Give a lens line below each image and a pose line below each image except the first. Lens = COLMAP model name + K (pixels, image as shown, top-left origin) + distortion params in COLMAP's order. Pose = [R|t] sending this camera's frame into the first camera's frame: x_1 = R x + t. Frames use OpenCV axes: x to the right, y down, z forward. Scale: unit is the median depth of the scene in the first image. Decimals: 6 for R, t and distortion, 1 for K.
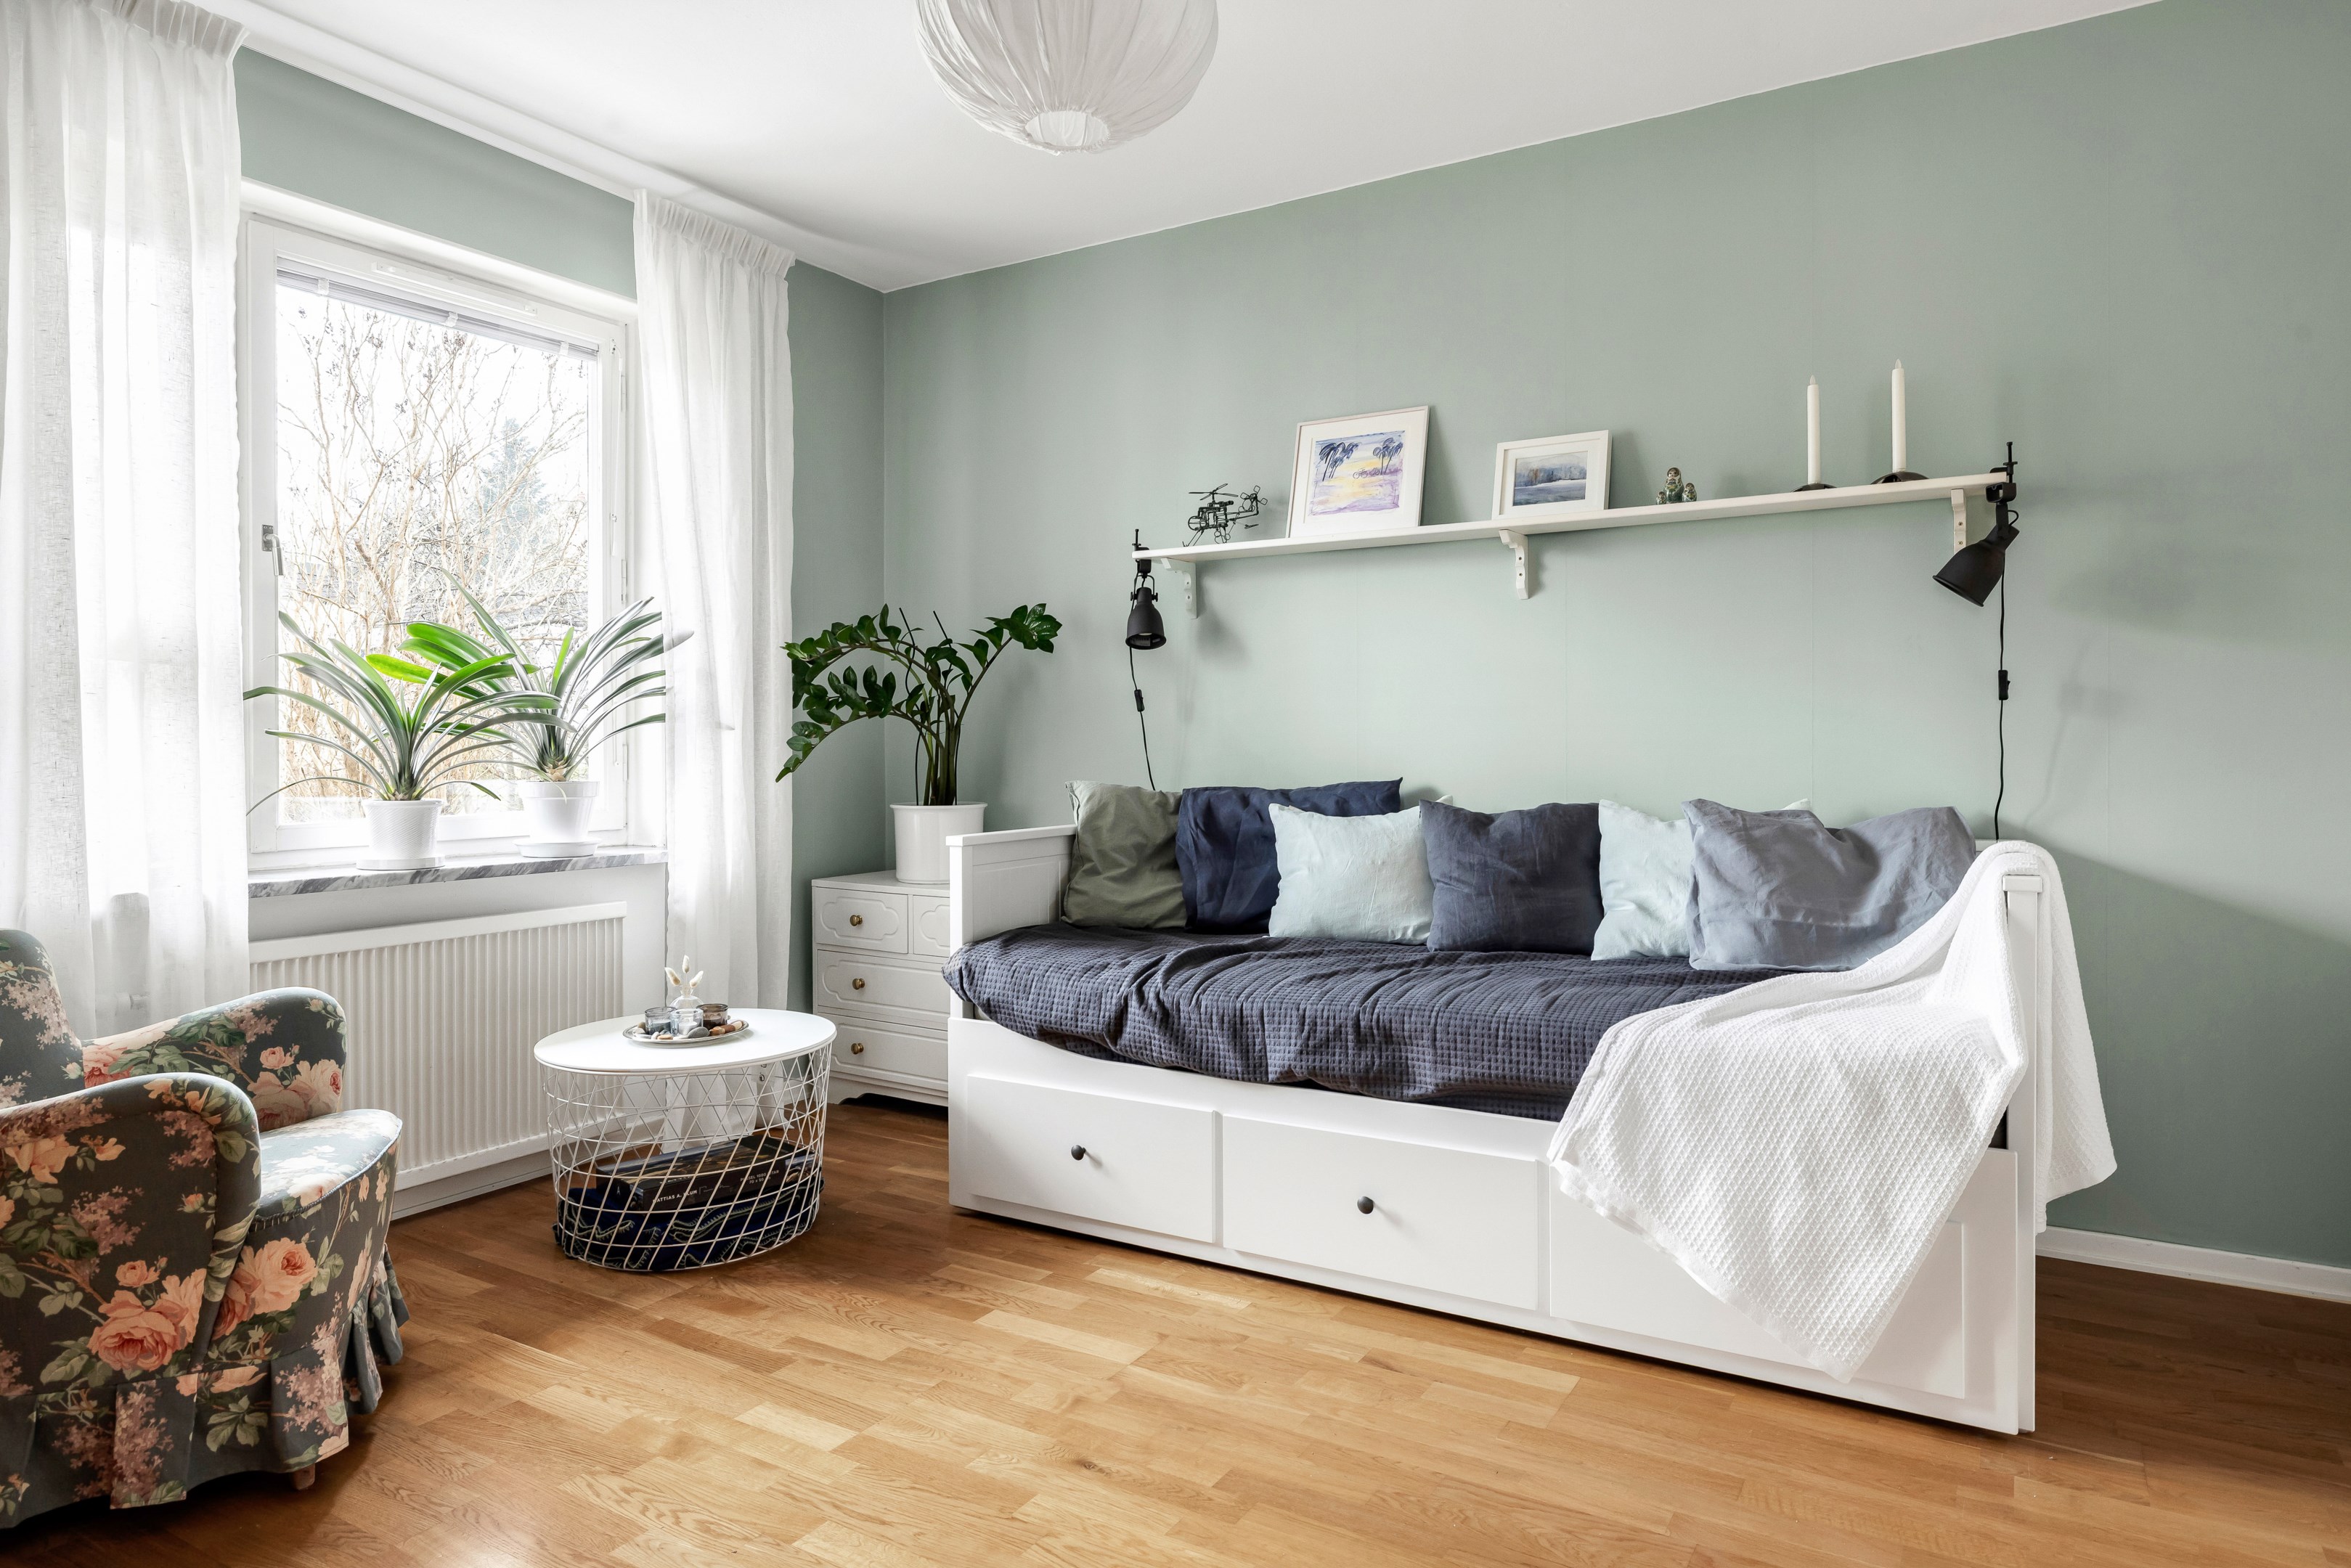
lens RADIAL K [[1406.0, 0, 1190.1], [0, 1406.0, 758.1], [0, 0, 1]] dist [-0.002557, -0.002472]
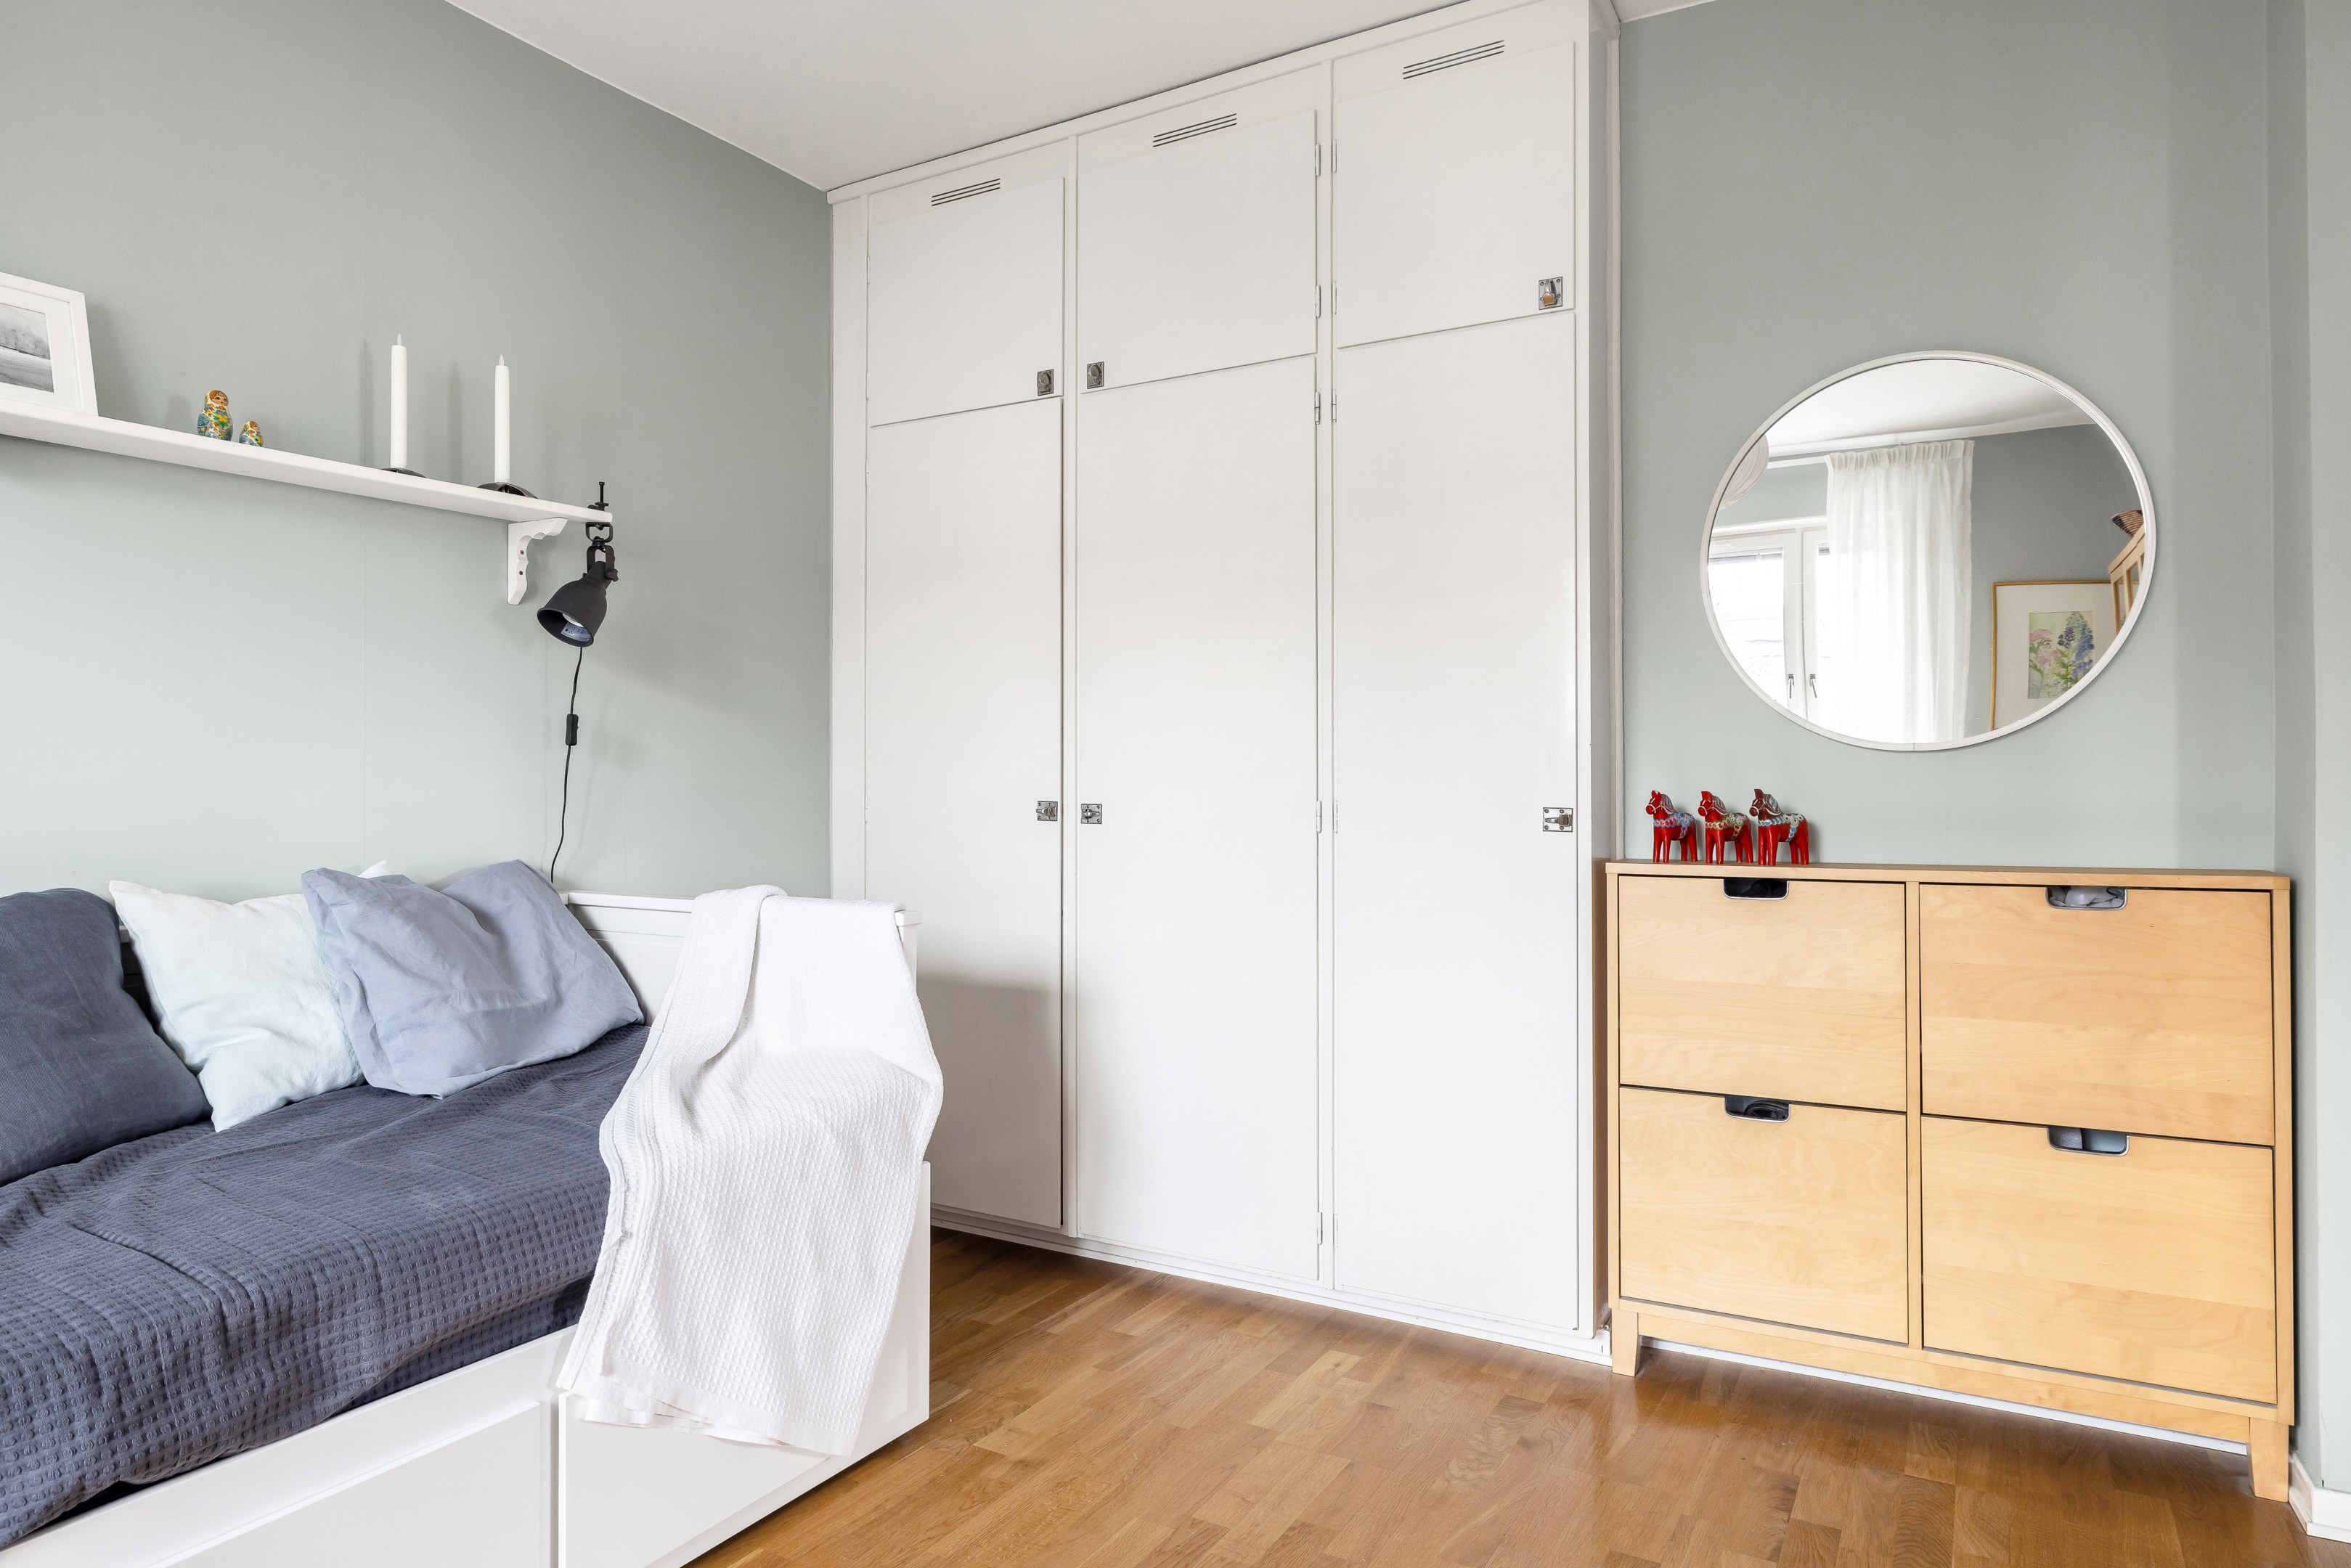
lens RADIAL K [[1406.0, 0, 1190.1], [0, 1406.0, 758.1], [0, 0, 1]] dist [-0.002557, -0.002472]
pose [[-0.023123, 0.018988, 0.999552, -0.423530], [0.007224, 0.999797, -0.018826, -0.012172], [-0.999707, 0.006786, -0.023255, 0.650874]]
